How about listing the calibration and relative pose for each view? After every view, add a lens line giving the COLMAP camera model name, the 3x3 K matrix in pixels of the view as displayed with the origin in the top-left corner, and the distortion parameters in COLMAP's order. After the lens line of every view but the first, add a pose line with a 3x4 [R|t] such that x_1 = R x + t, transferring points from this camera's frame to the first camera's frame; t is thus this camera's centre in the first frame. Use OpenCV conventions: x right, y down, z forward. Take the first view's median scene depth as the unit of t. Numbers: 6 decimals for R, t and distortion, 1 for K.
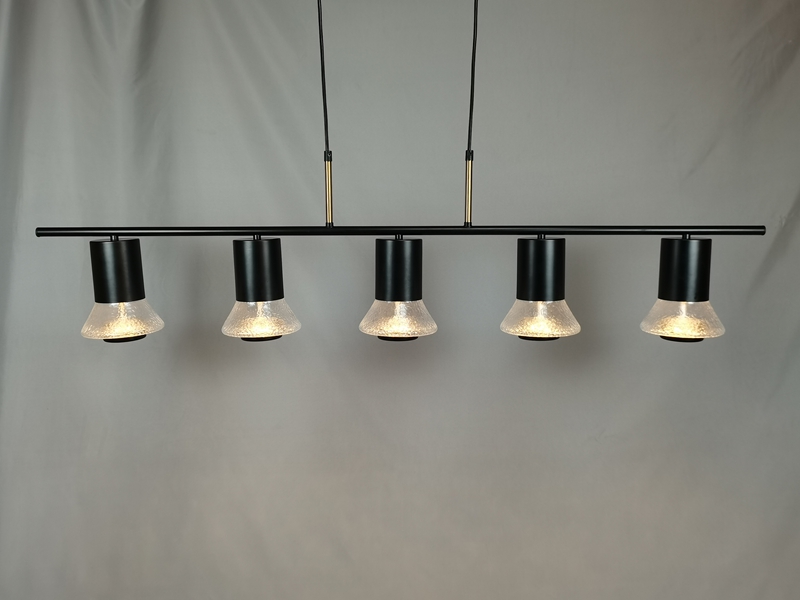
lens RADIAL K [[780.6, 0, 397.5], [0, 780.6, 272.1], [0, 0, 1]] dist [0.053142, 0.000000]
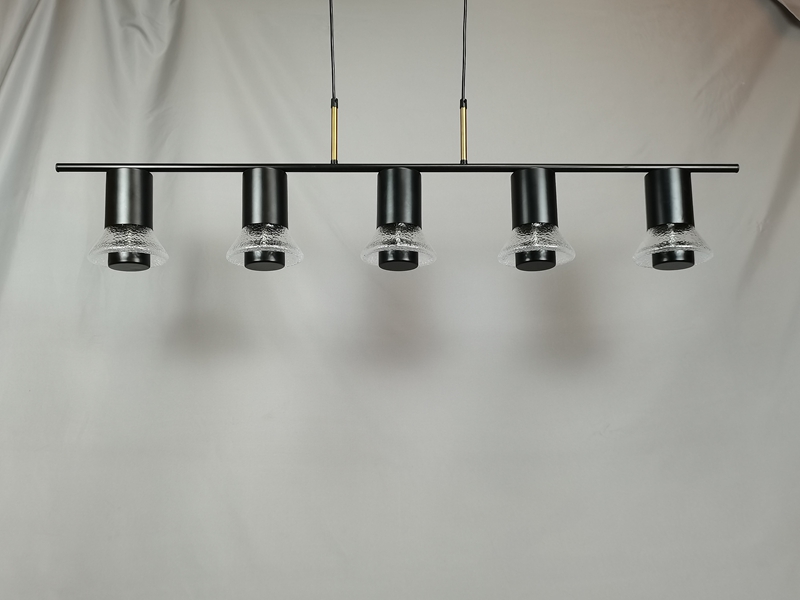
lens RADIAL K [[828.4, 0, 399.4], [0, 828.4, 301.9], [0, 0, 1]] dist [0.056352, 0.000000]
pose [[0.999619, 0.005720, 0.026998, -0.027257], [0.003324, 0.946208, -0.323541, 0.482924], [-0.027396, 0.323507, 0.945829, -0.011552]]
